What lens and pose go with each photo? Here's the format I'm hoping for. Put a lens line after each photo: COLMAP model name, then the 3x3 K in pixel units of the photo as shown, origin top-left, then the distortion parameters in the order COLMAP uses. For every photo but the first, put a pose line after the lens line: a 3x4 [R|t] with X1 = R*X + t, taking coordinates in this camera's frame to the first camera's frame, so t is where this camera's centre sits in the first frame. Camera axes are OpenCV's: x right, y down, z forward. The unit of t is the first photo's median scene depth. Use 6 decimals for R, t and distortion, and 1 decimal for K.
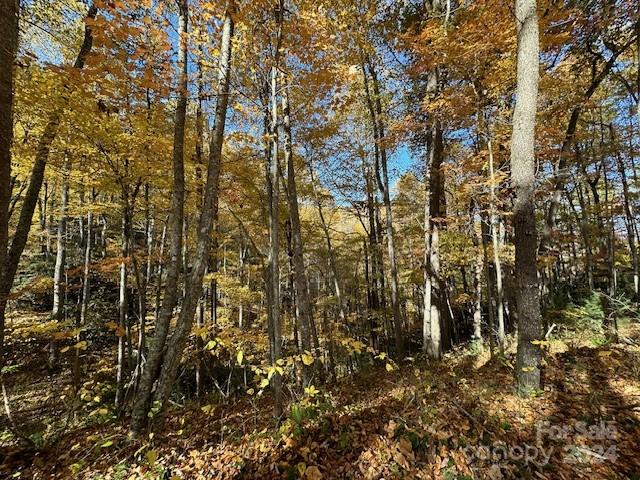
lens RADIAL K [[254.3, 0, 319.3], [0, 254.3, 240.8], [0, 0, 1]] dist [-0.002829, 0.000145]
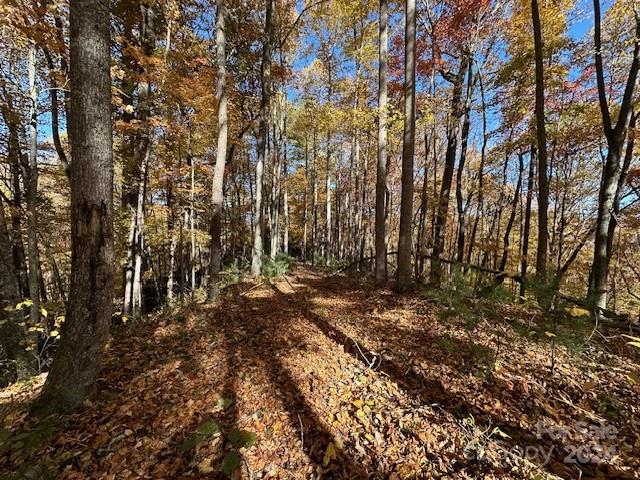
lens RADIAL K [[254.3, 0, 319.8], [0, 254.3, 238.9], [0, 0, 1]] dist [-0.002829, 0.000145]
pose [[0.410277, 0.007305, 0.911932, -0.255546], [-0.072065, 0.997101, 0.024435, -0.016695], [-0.909109, -0.075744, 0.409613, -0.218490]]
